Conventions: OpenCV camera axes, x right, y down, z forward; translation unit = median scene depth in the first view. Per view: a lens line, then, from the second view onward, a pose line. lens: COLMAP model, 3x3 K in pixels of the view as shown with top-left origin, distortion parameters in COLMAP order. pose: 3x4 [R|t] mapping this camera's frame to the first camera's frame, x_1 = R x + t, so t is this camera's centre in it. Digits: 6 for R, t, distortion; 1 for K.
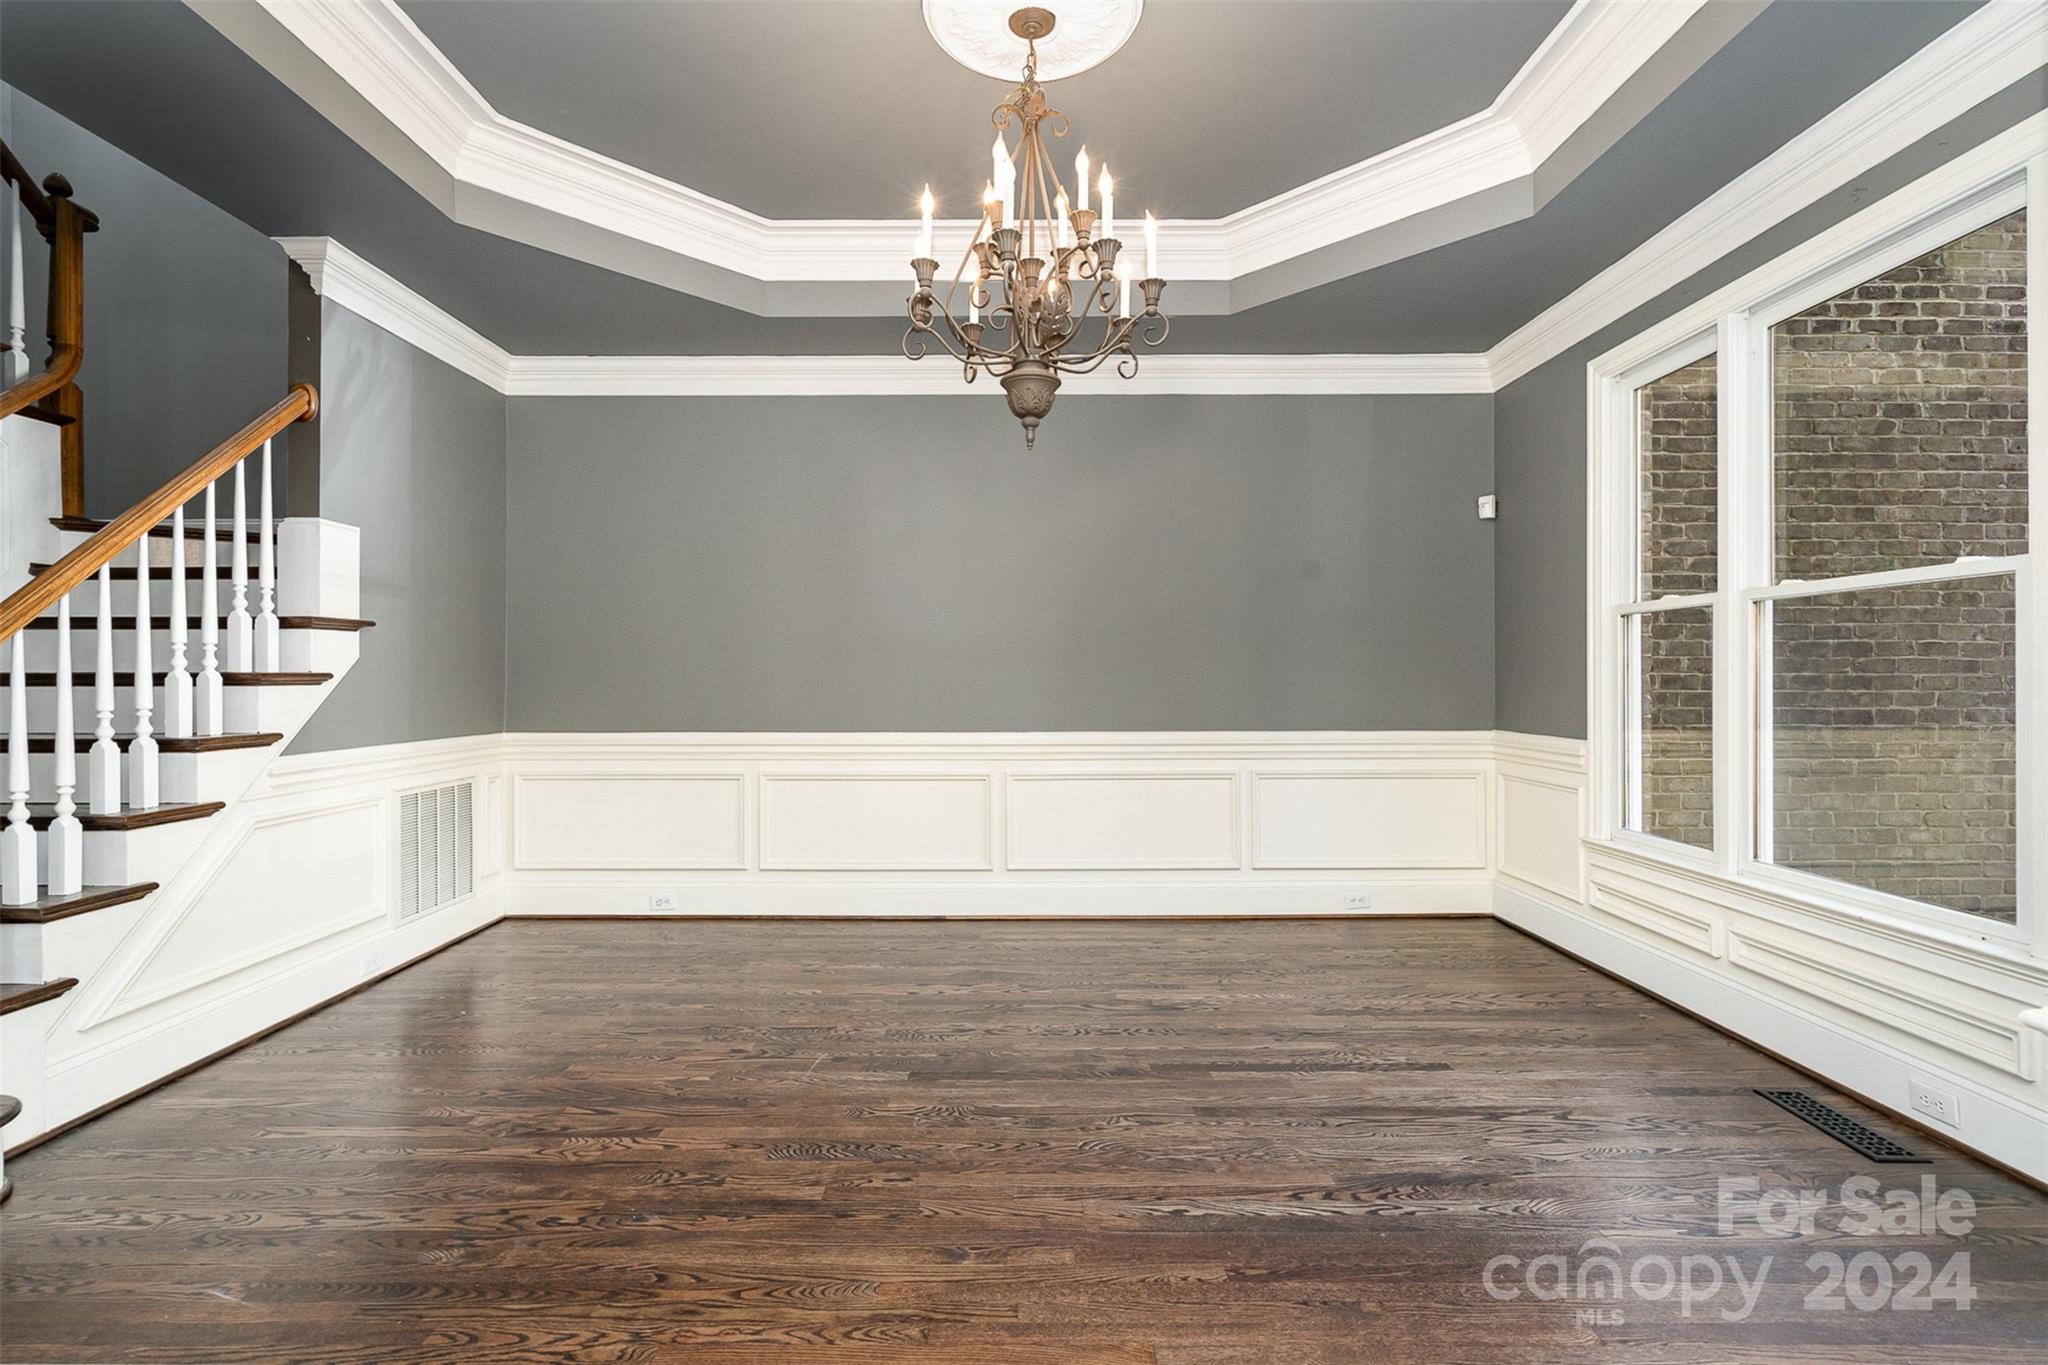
lens RADIAL K [[926.8, 0, 995.3], [0, 926.8, 686.3], [0, 0, 1]] dist [-0.002636, 0.002963]
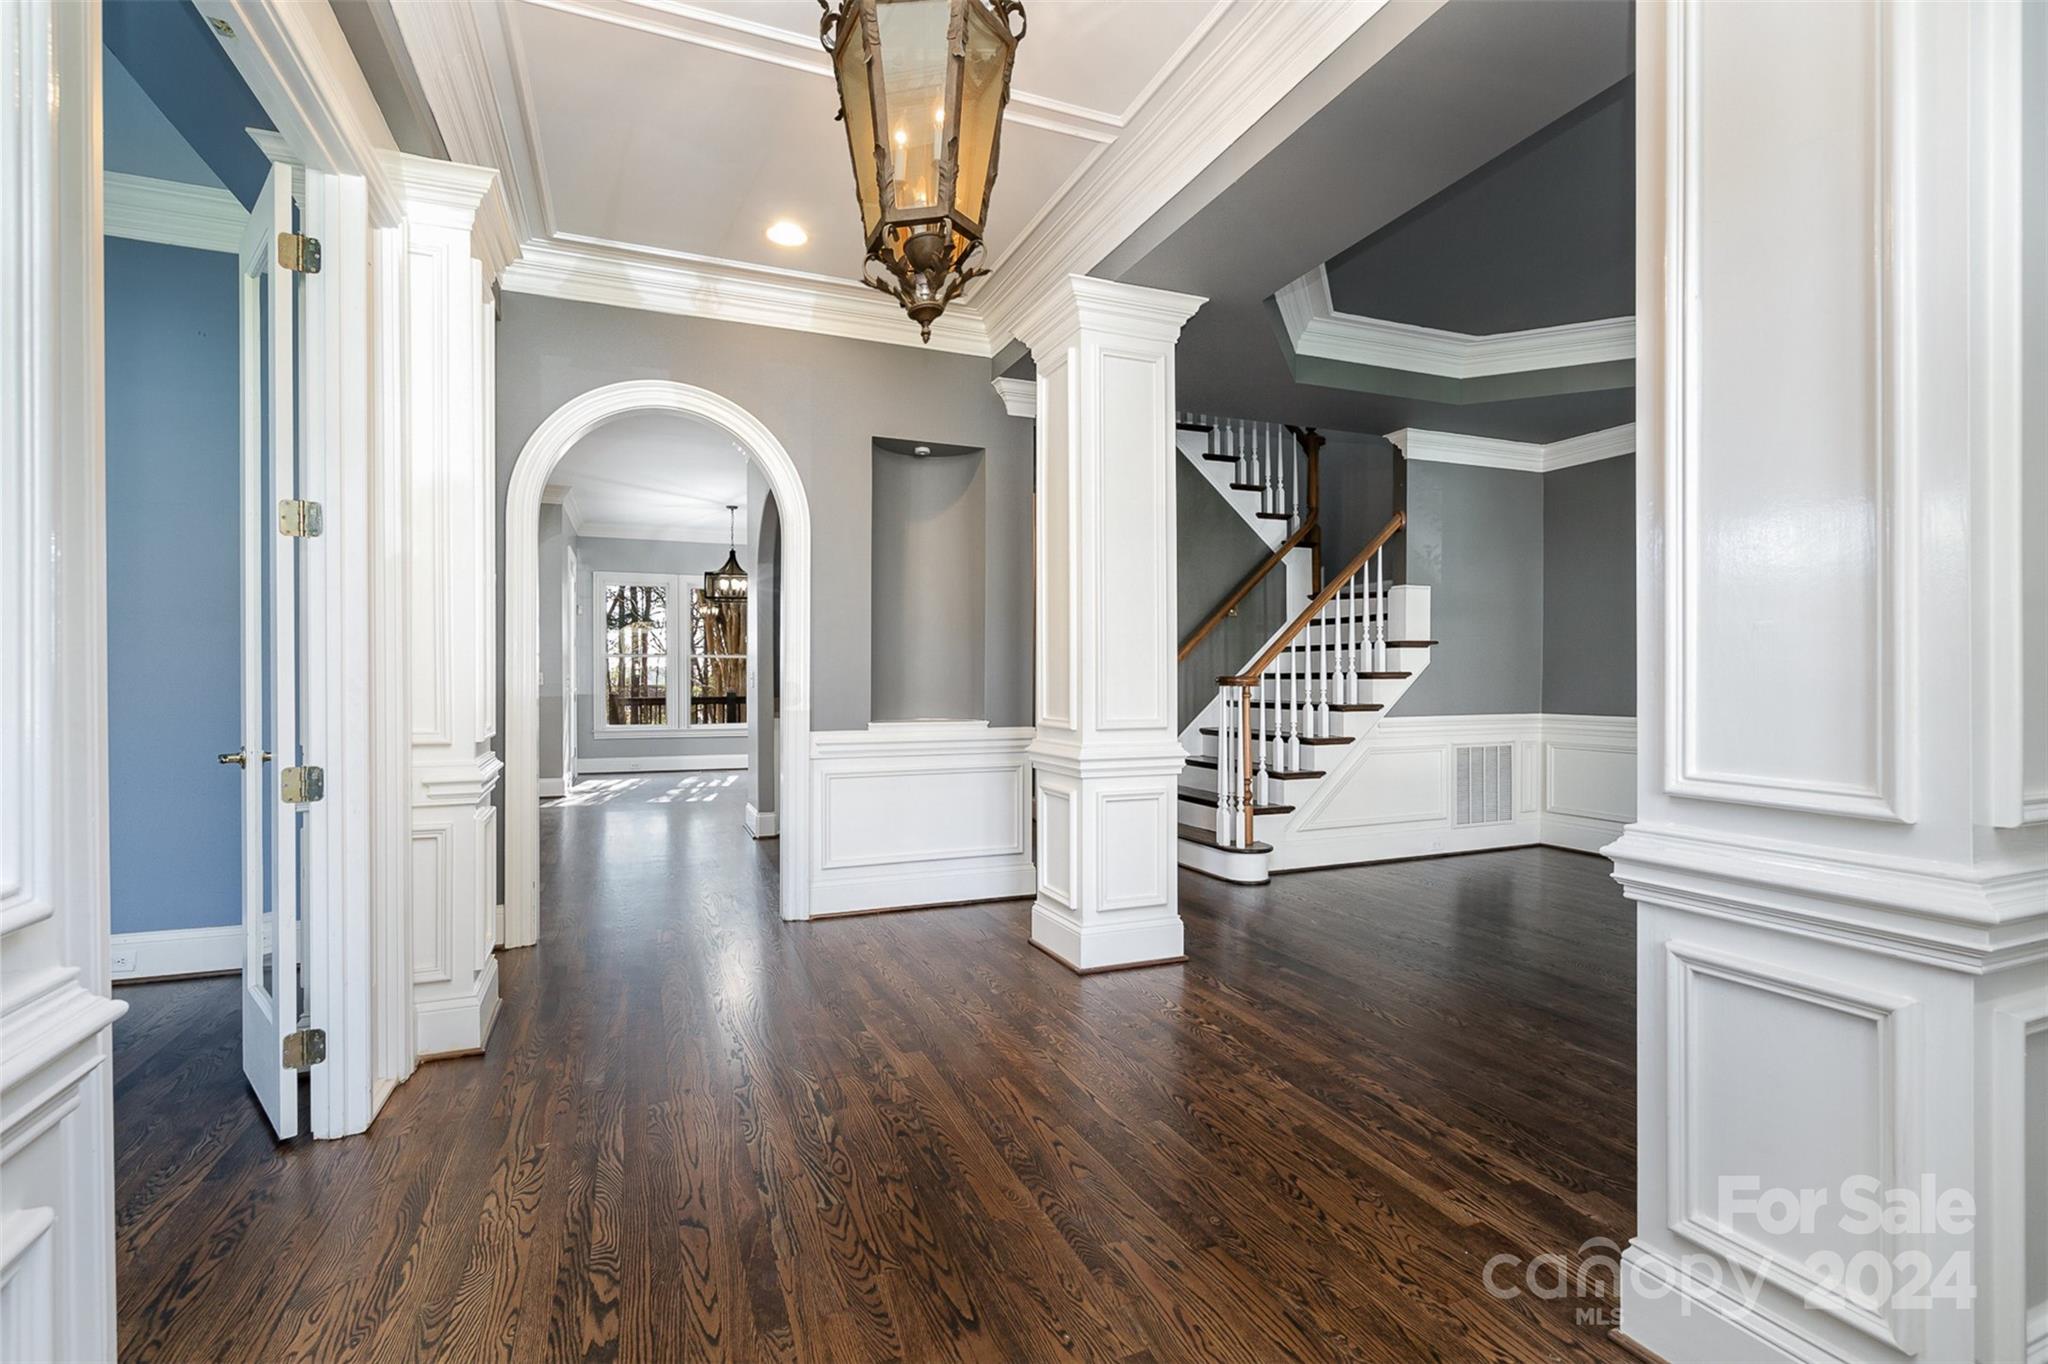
lens RADIAL K [[926.8, 0, 1019.5], [0, 926.8, 672.7], [0, 0, 1]] dist [-0.002636, 0.002963]
pose [[0.390836, -0.008499, -0.920421, 0.692570], [-0.001829, 0.999948, -0.010010, 0.006917], [0.920458, 0.005596, 0.390801, -0.421846]]
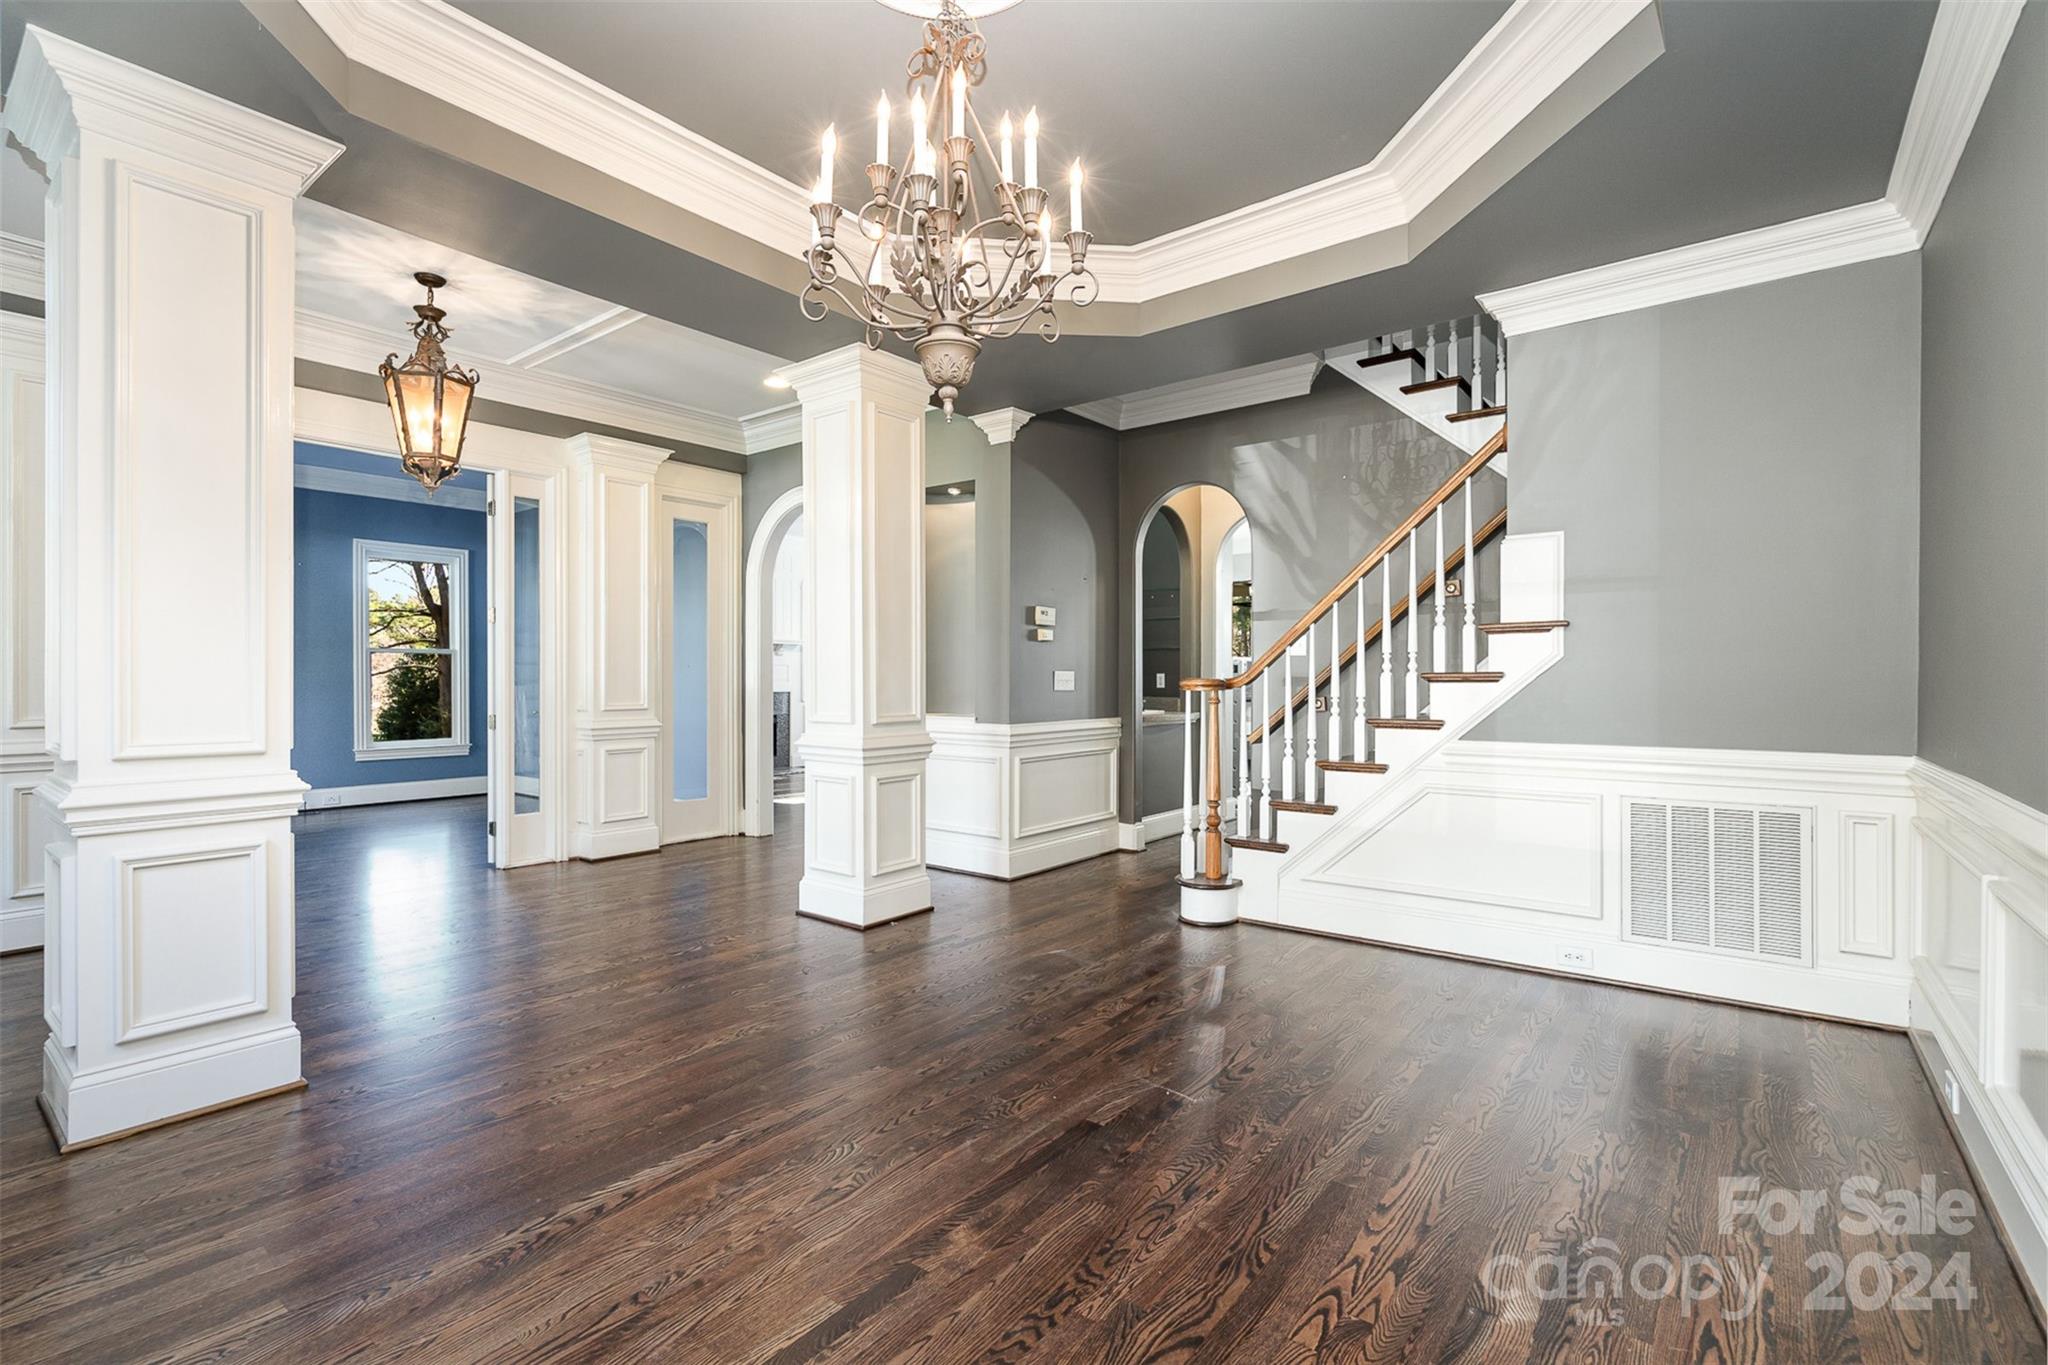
lens RADIAL K [[926.8, 0, 1006.0], [0, 926.8, 685.4], [0, 0, 1]] dist [-0.002636, 0.002963]
pose [[-0.615161, 0.005505, -0.788382, 0.611494], [-0.002185, 0.999960, 0.008687, -0.007198], [0.788398, 0.007067, -0.615124, 1.372628]]
